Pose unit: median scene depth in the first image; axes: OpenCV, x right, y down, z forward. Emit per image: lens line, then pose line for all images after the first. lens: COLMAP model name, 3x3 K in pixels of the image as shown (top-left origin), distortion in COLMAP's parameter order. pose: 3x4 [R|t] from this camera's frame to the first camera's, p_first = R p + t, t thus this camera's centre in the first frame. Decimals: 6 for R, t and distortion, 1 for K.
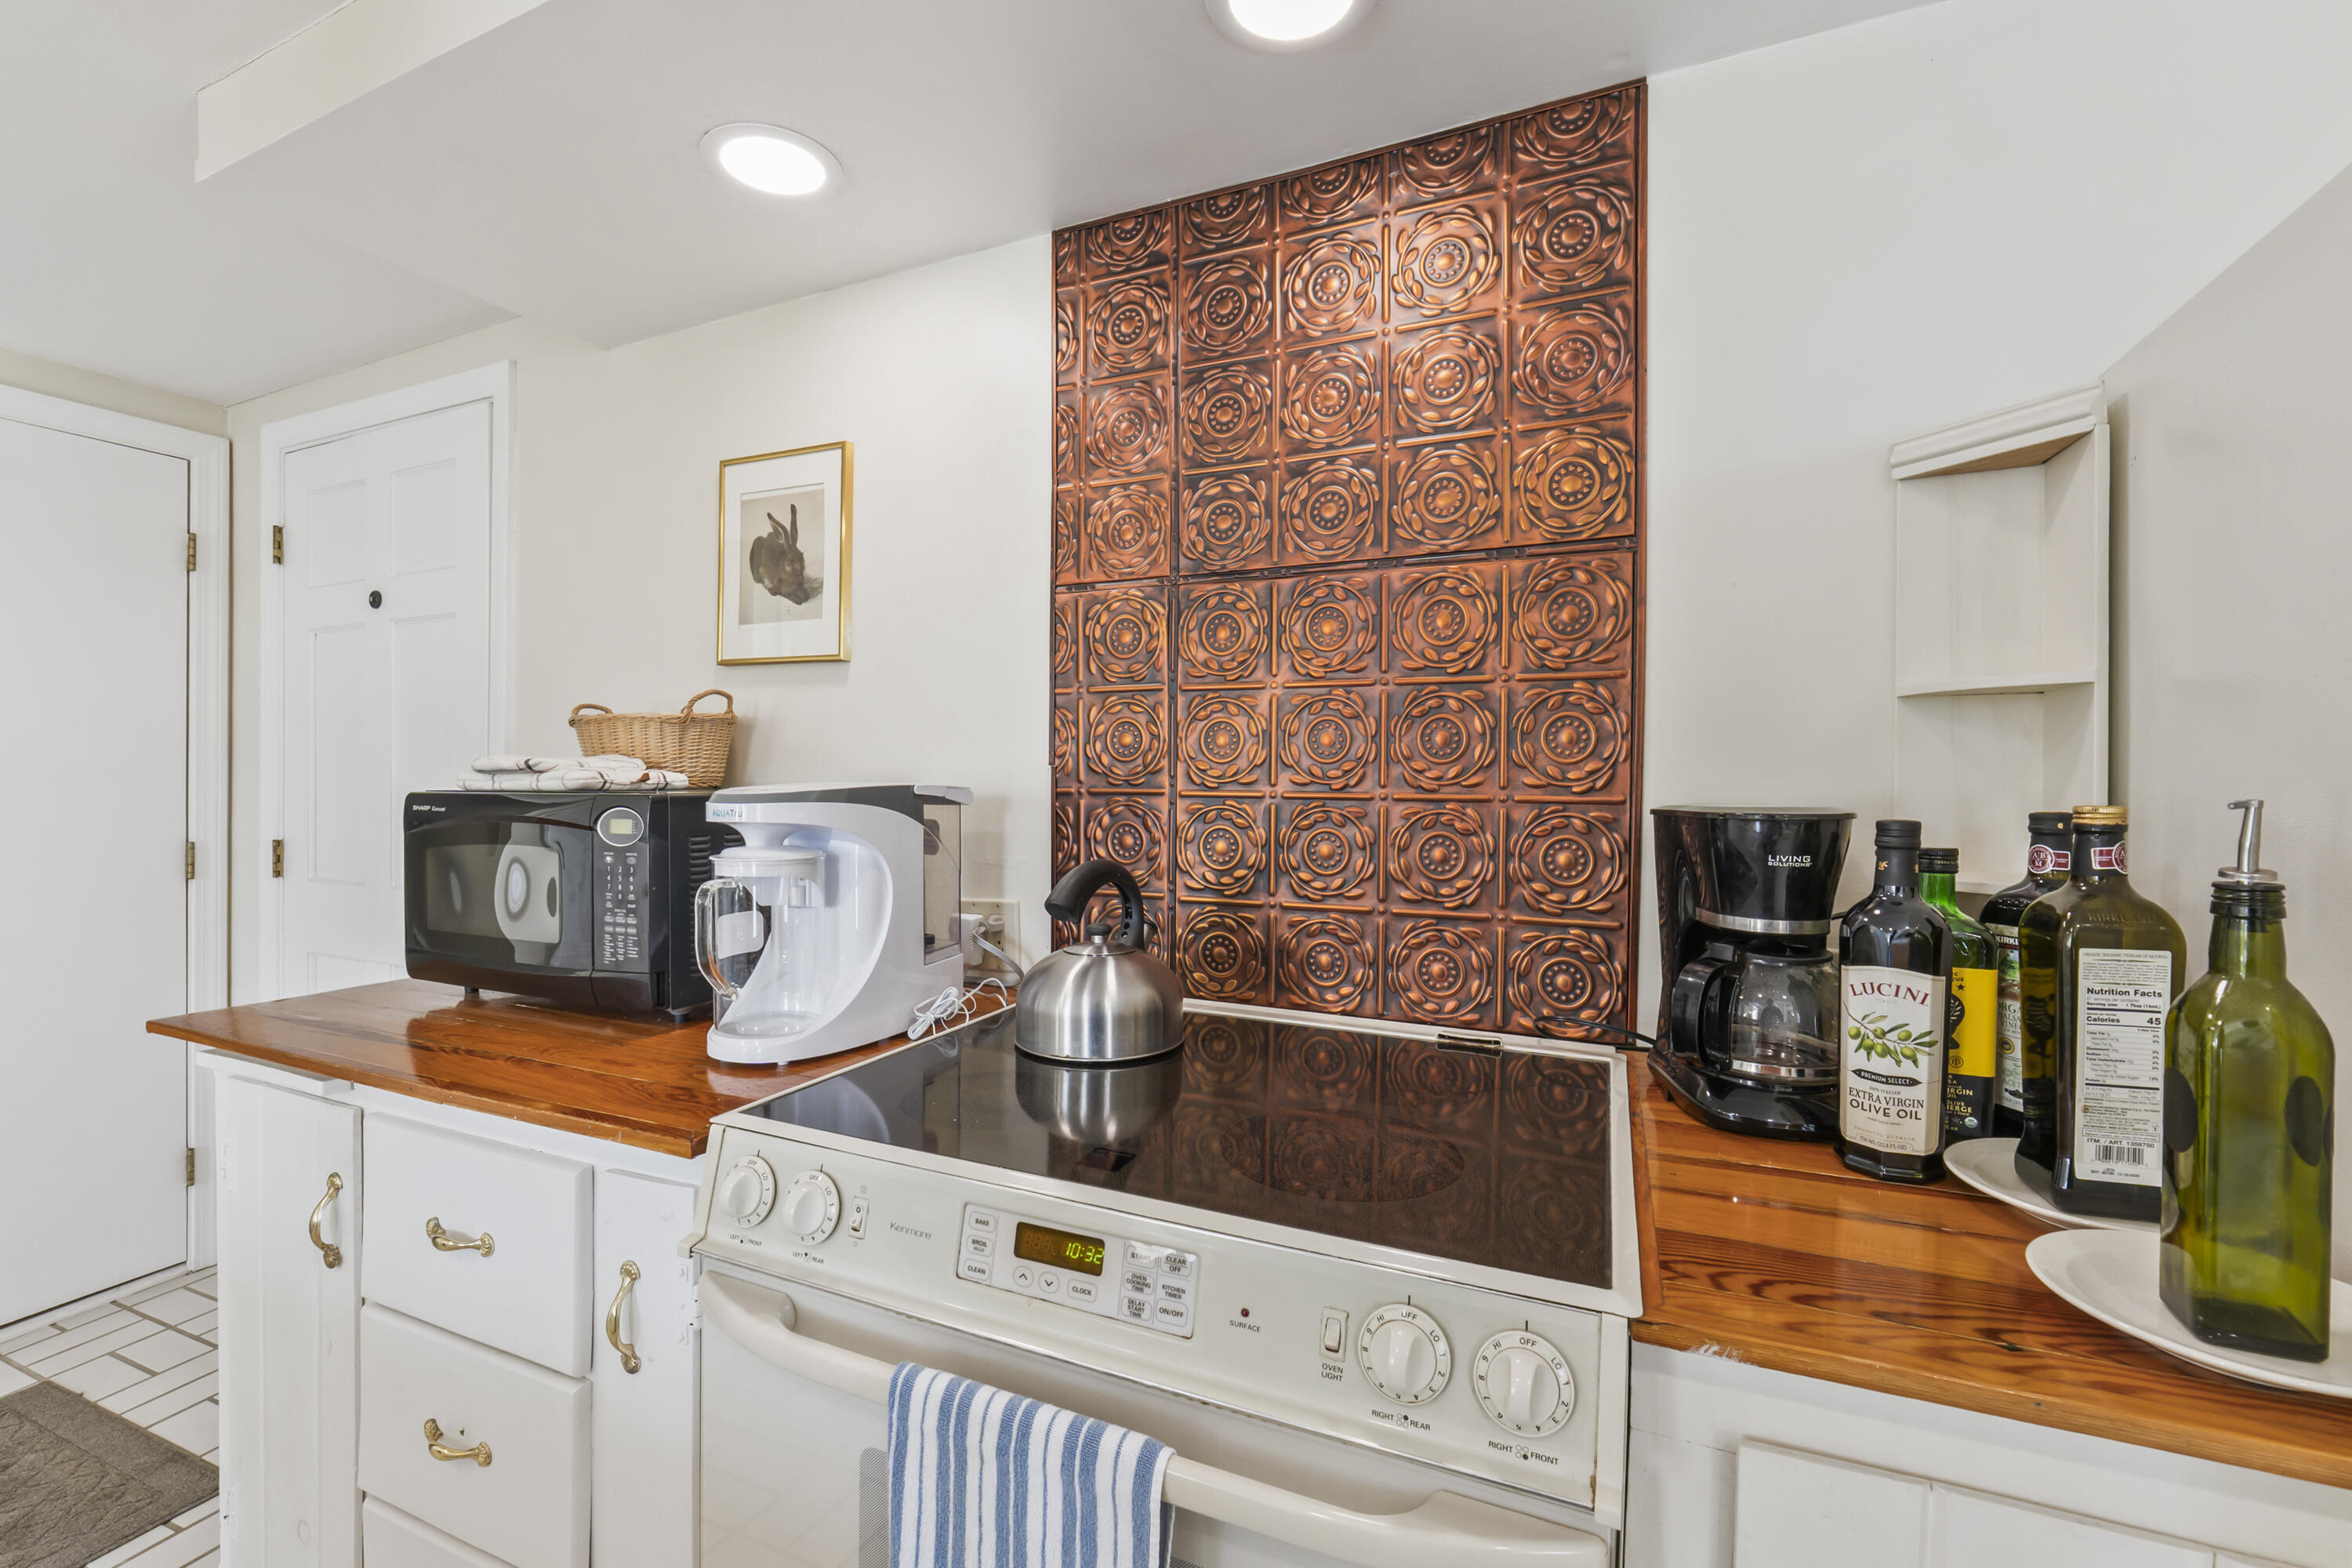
lens RADIAL K [[999.4, 0, 1180.8], [0, 999.4, 787.4], [0, 0, 1]] dist [-0.010380, 0.000377]
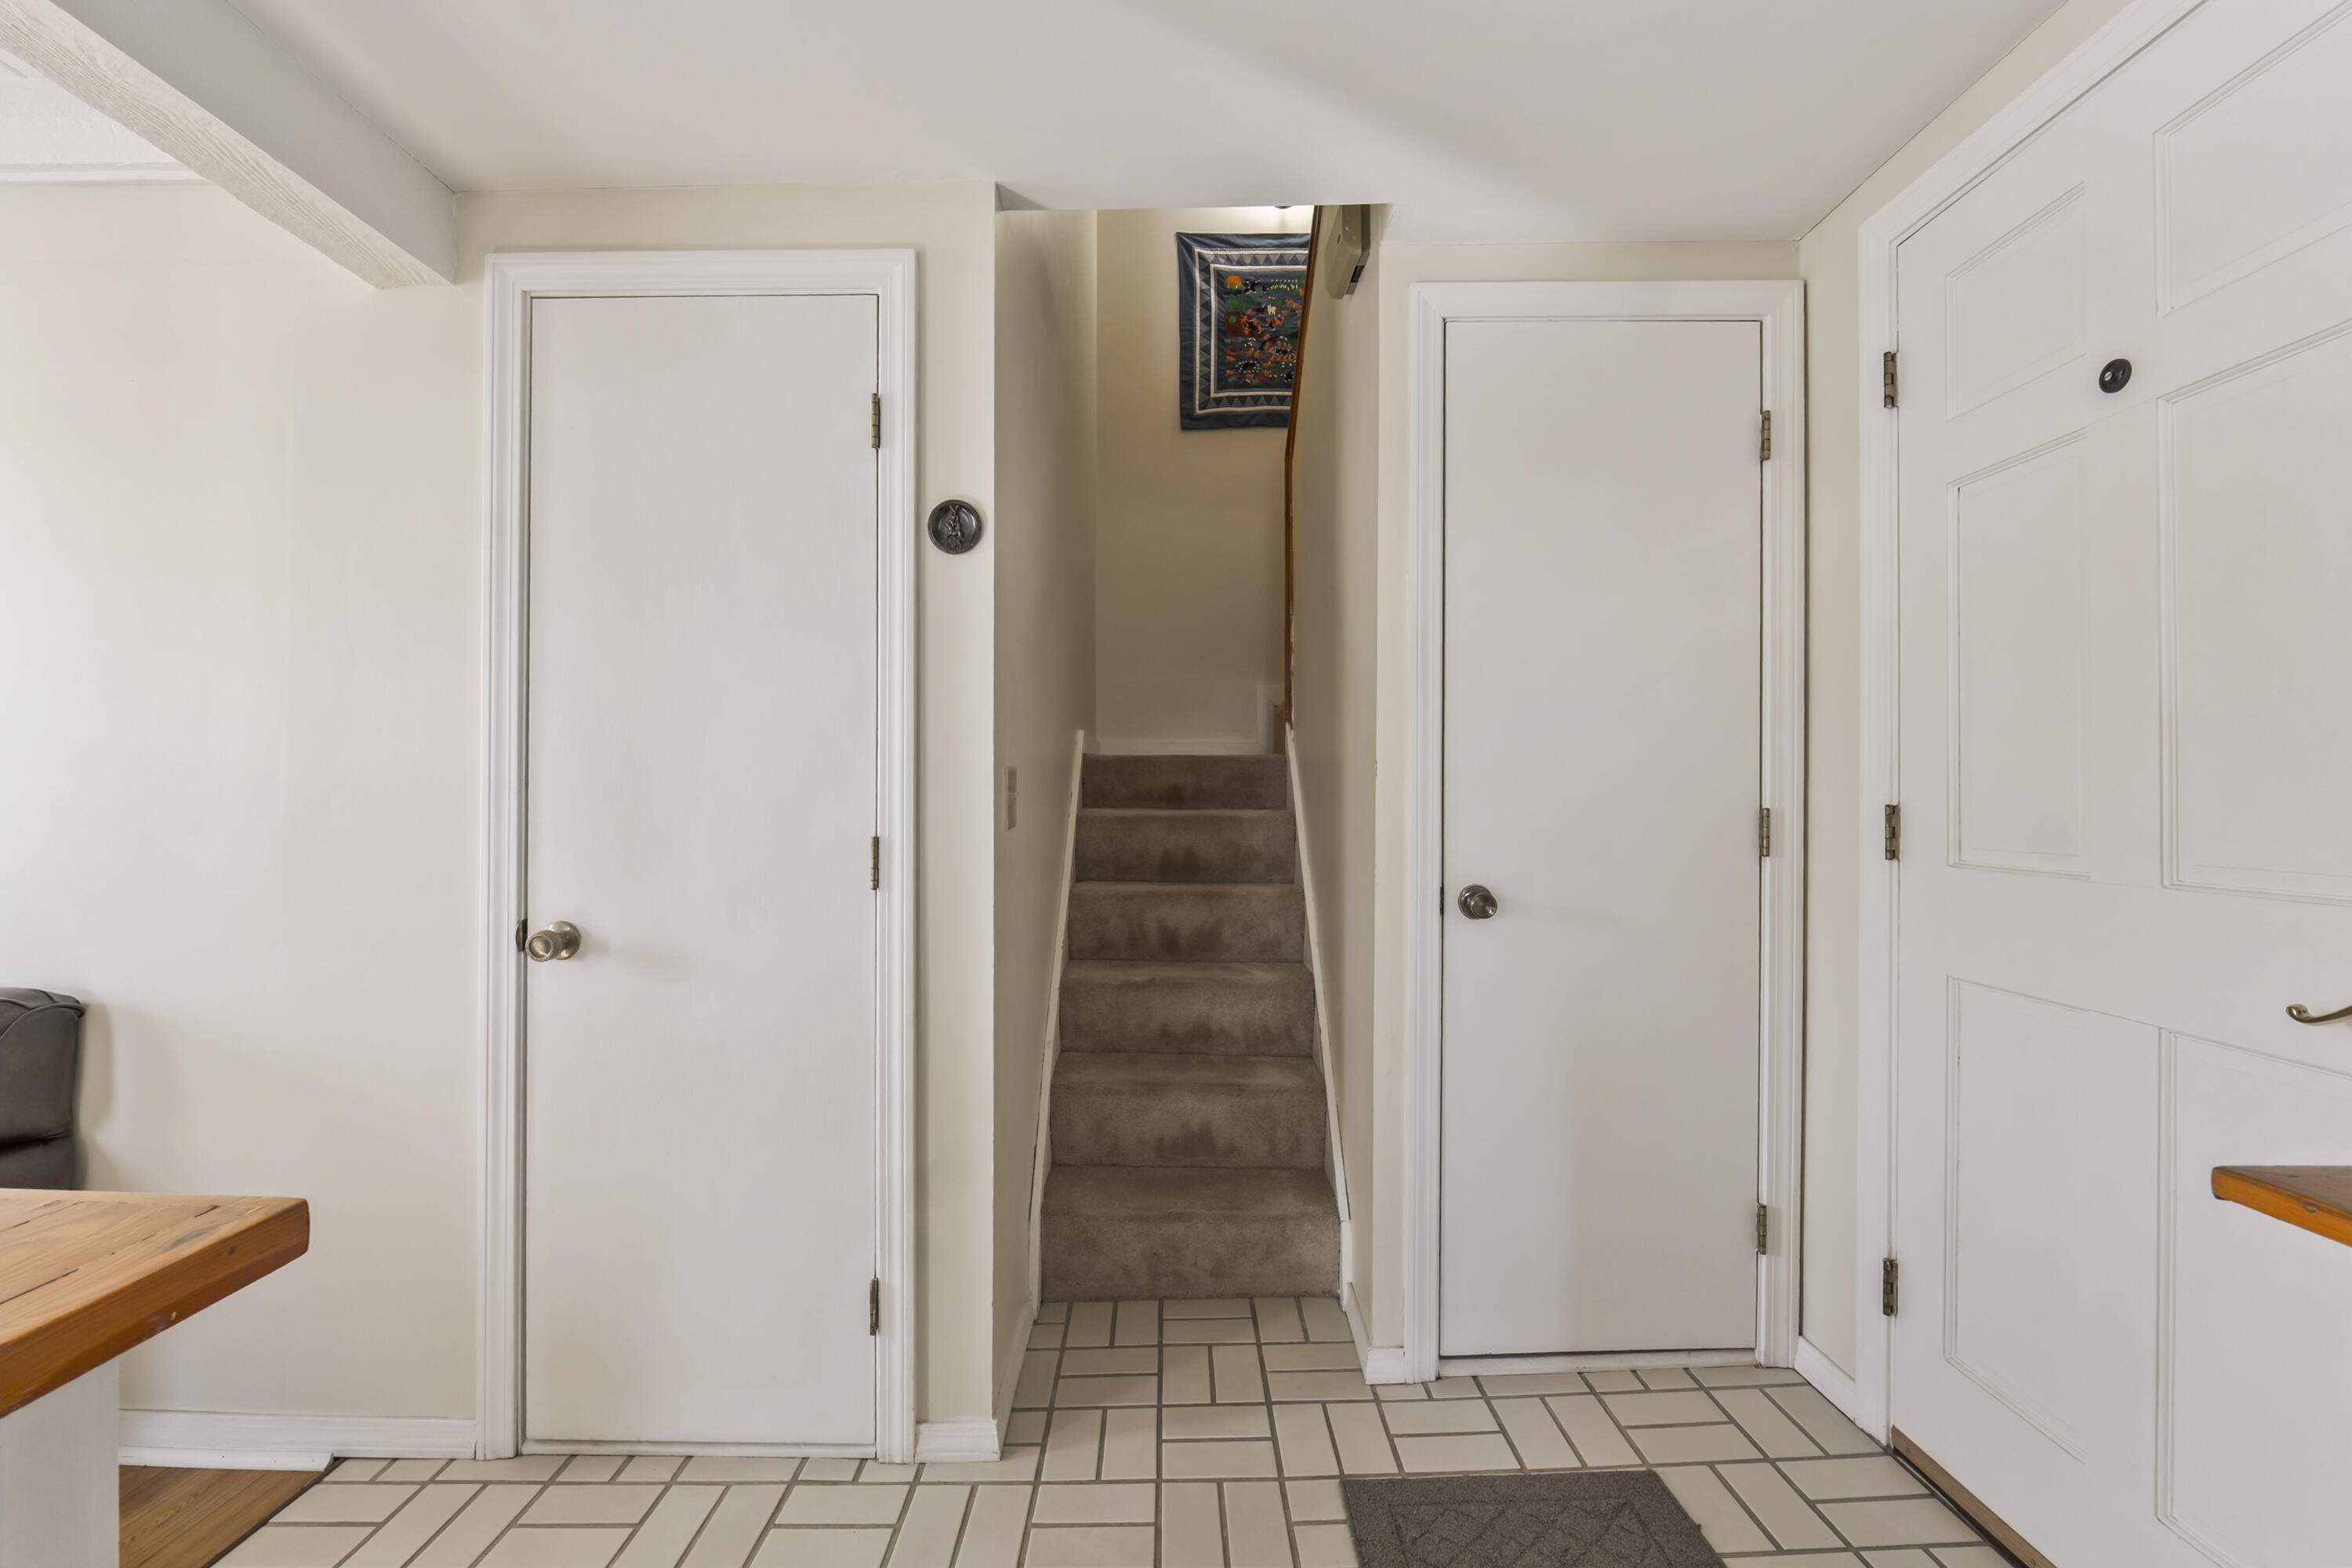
lens RADIAL K [[999.4, 0, 1155.3], [0, 999.4, 777.0], [0, 0, 1]] dist [-0.010380, 0.000377]
pose [[0.386630, -0.017282, -0.922073, -0.794510], [-0.009463, 0.999697, -0.022704, 0.091476], [0.922187, 0.017503, 0.386349, 0.437687]]
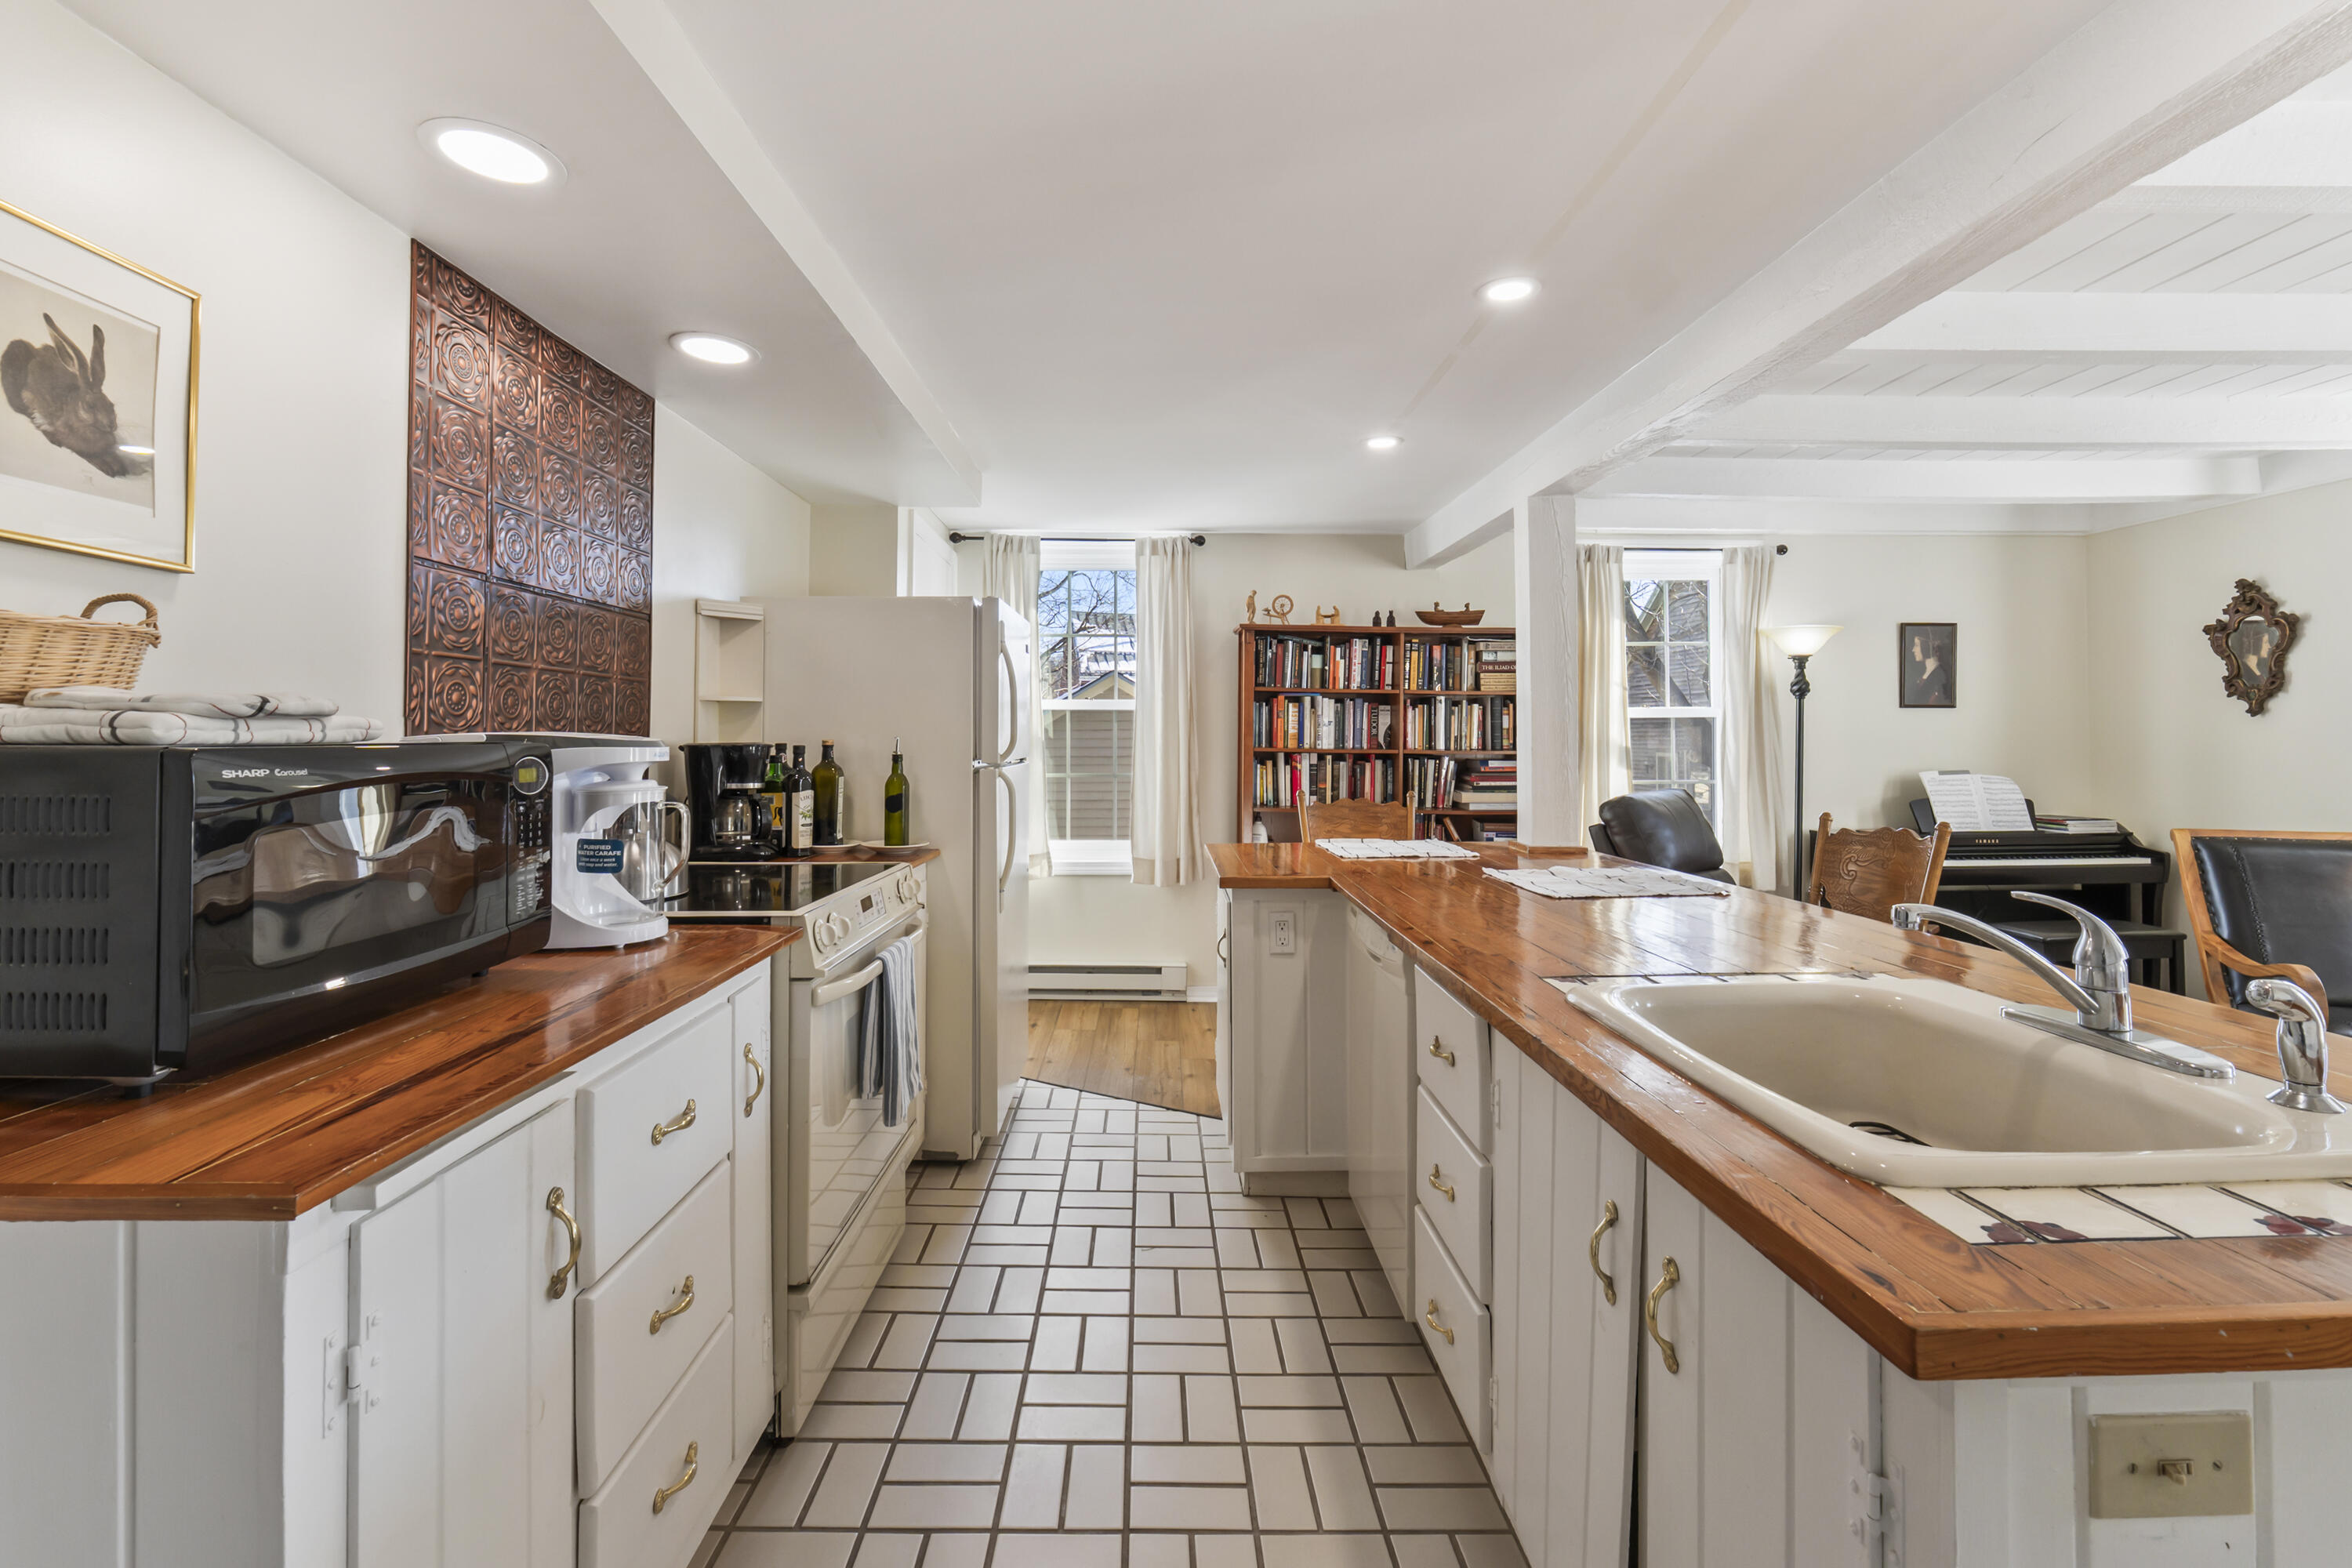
lens RADIAL K [[999.4, 0, 1161.0], [0, 999.4, 723.6], [0, 0, 1]] dist [-0.010380, 0.000377]
pose [[-0.410685, 0.011940, 0.911699, -1.579131], [0.008675, 0.999920, -0.009188, 0.001854], [-0.911736, 0.004135, -0.410756, 0.744023]]
